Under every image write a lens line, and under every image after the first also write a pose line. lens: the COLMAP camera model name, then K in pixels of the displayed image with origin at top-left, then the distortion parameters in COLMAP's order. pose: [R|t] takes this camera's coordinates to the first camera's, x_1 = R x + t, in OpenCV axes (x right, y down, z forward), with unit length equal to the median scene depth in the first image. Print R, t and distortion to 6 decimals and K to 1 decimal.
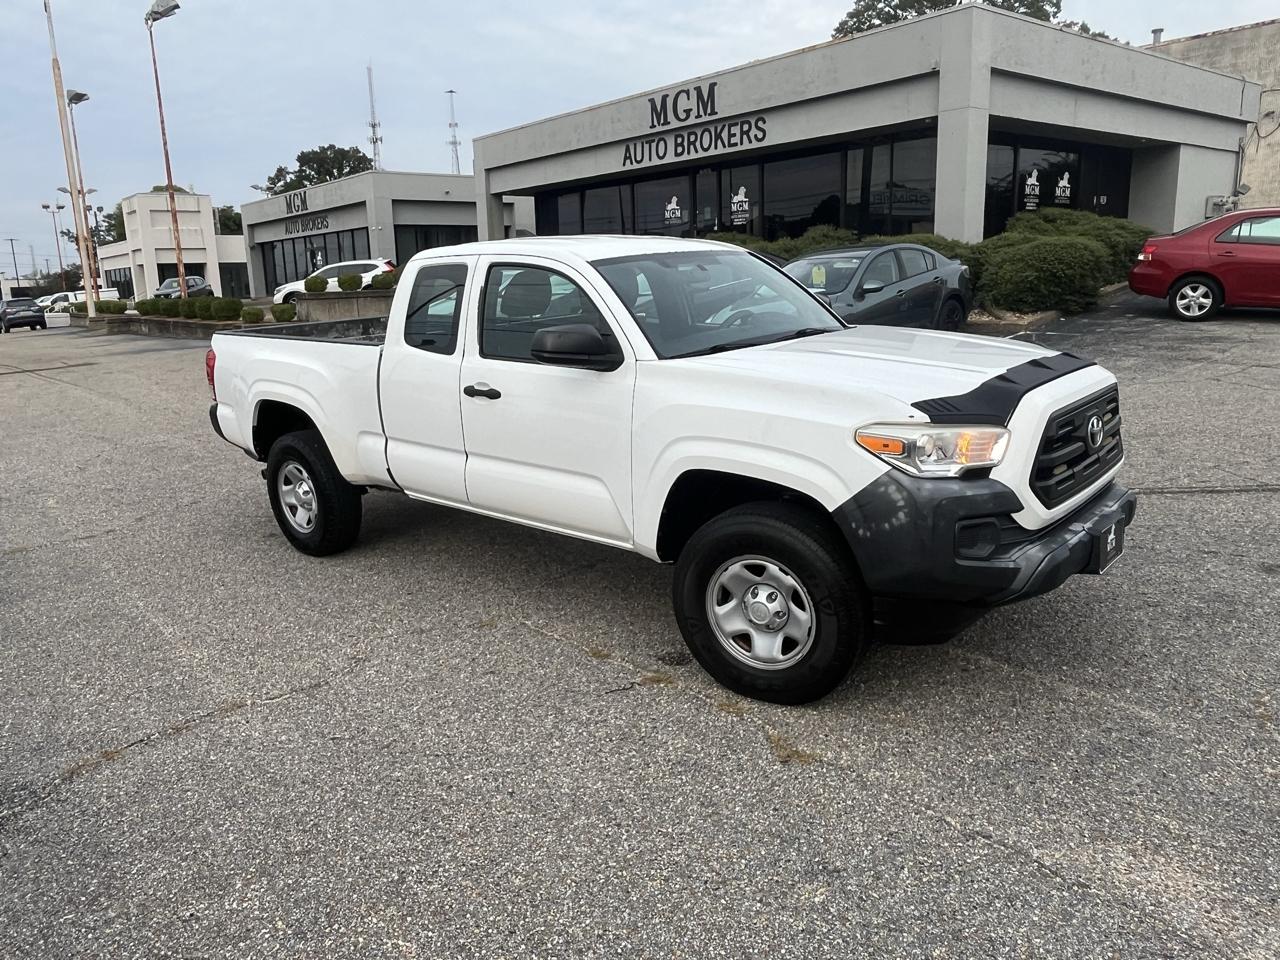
lens RADIAL K [[925.5, 0, 637.2], [0, 925.5, 477.6], [0, 0, 1]] dist [0.001115, -0.006041]
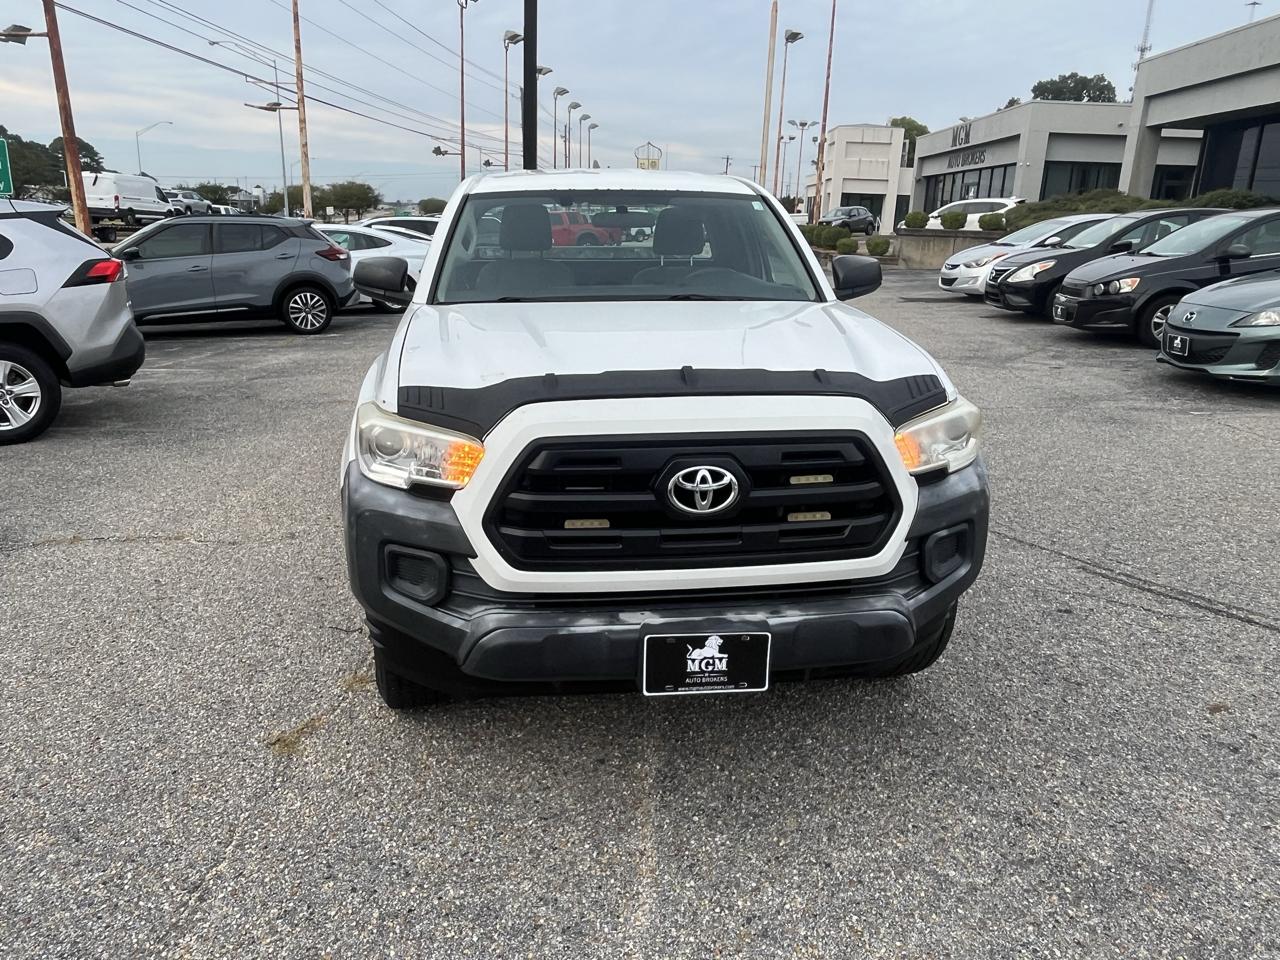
lens RADIAL K [[925.9, 0, 628.6], [0, 925.9, 477.9], [0, 0, 1]] dist [0.000559, -0.005419]
pose [[0.741287, 0.238867, -0.627245, 0.658891], [-0.197660, 0.970778, 0.136093, -0.103736], [0.641423, 0.023097, 0.766840, 0.356726]]
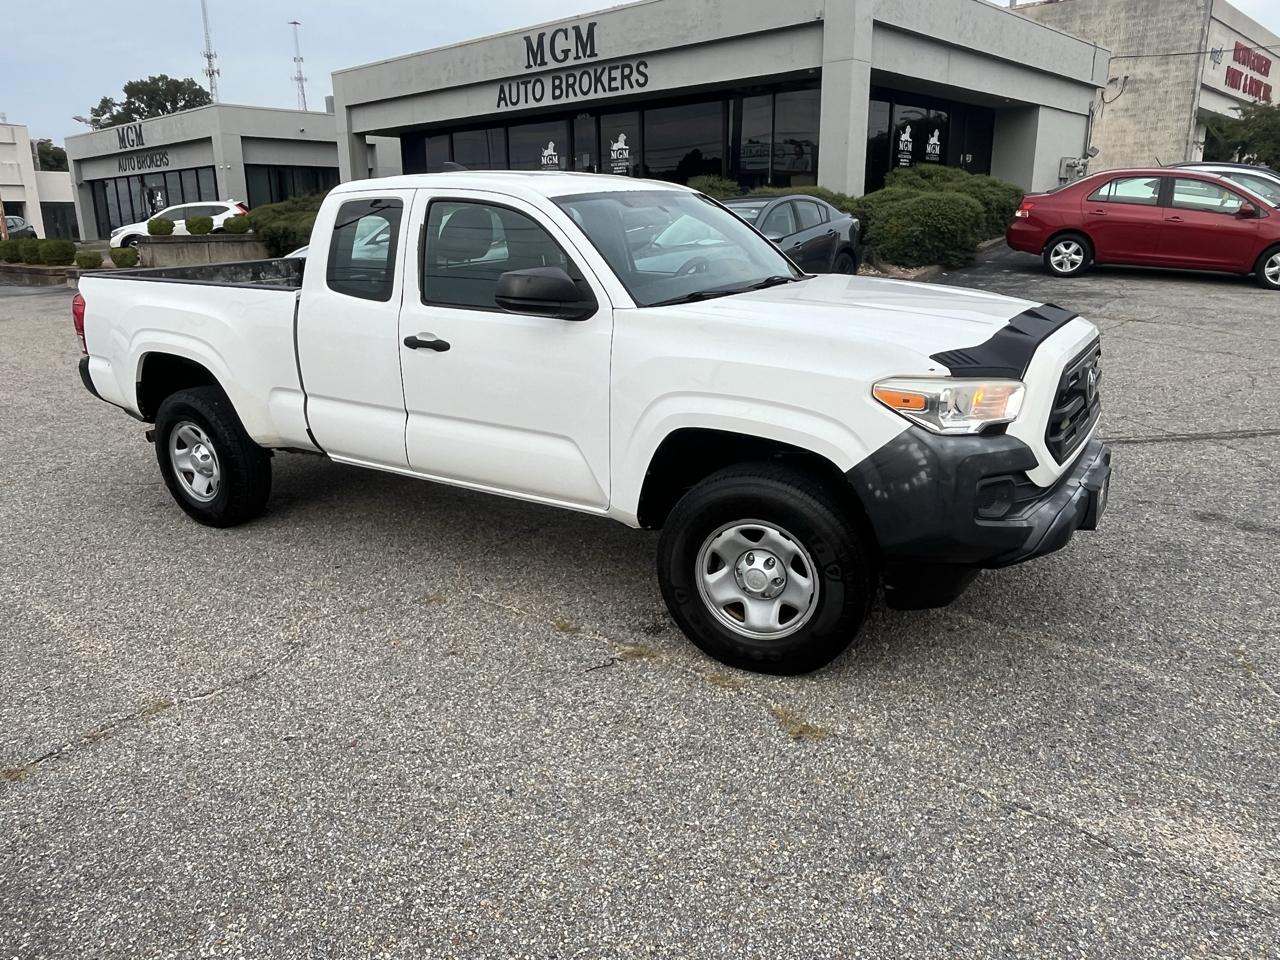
lens RADIAL K [[924.2, 0, 634.2], [0, 924.2, 481.4], [0, 0, 1]] dist [0.000266, -0.004976]
pose [[0.989876, -0.019293, 0.140616, -0.092547], [0.011677, 0.998430, 0.054788, -0.005203], [-0.141452, -0.052592, 0.988547, 0.075039]]
